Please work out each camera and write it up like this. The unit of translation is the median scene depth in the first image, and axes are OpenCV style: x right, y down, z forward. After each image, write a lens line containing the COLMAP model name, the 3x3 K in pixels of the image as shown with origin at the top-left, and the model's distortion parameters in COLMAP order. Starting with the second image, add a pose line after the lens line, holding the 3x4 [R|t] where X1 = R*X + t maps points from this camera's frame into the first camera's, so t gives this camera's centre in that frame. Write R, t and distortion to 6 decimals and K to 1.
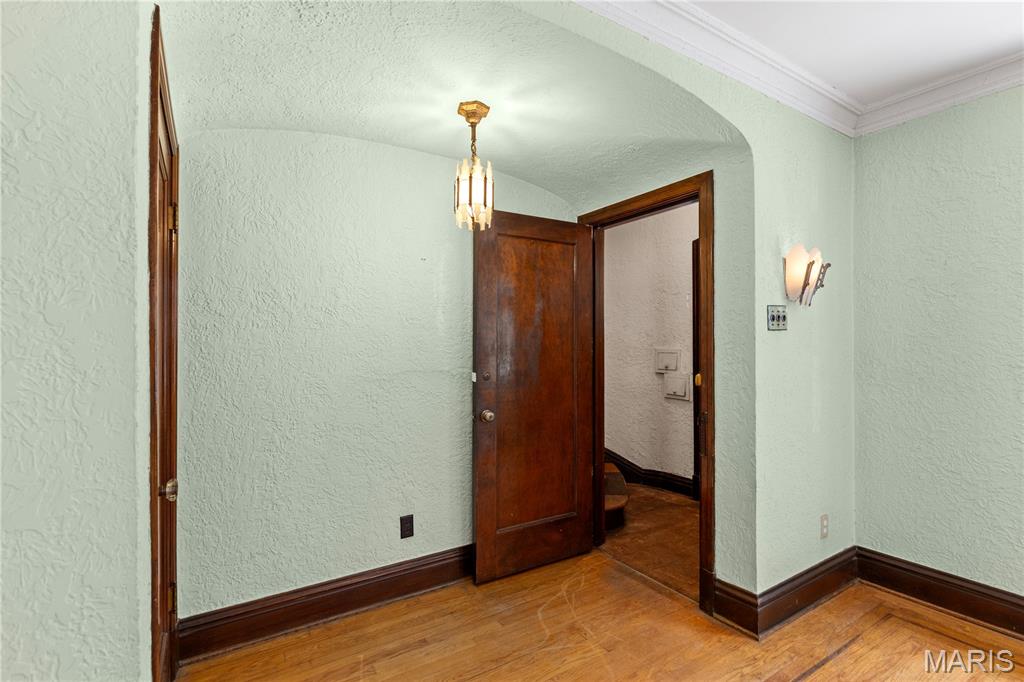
lens RADIAL K [[475.3, 0, 514.5], [0, 475.3, 343.1], [0, 0, 1]] dist [-0.001177, -0.000057]
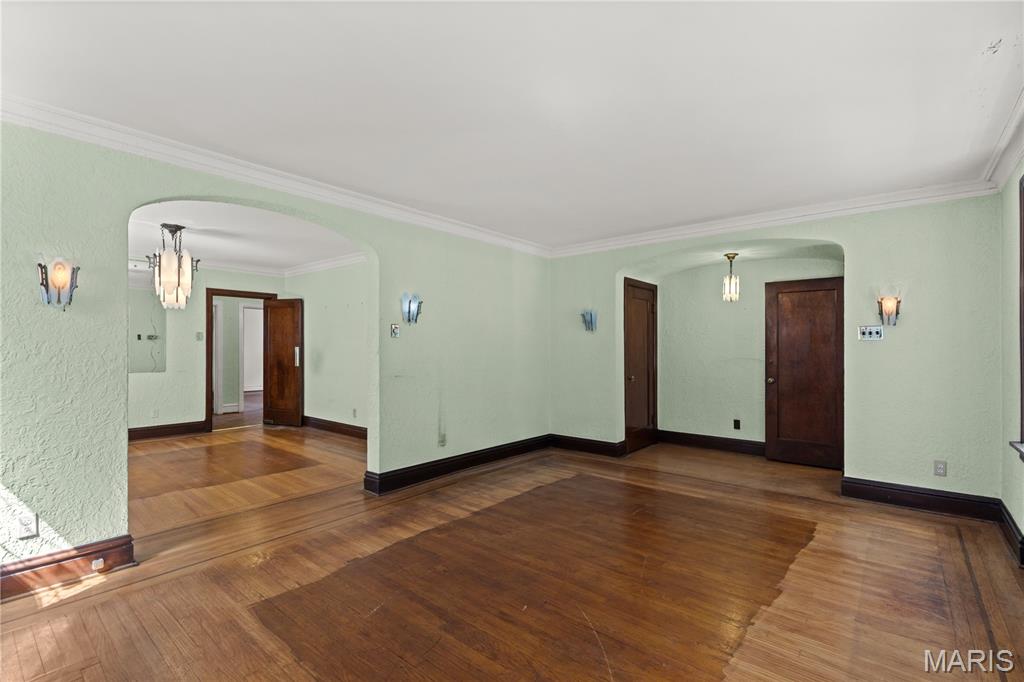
lens RADIAL K [[467.5, 0, 523.3], [0, 467.5, 338.0], [0, 0, 1]] dist [-0.004234, 0.001348]
pose [[0.314355, -0.011535, -0.949235, 1.574489], [0.003358, 0.999933, -0.011039, -0.017125], [0.949300, 0.000282, 0.314373, -0.694601]]
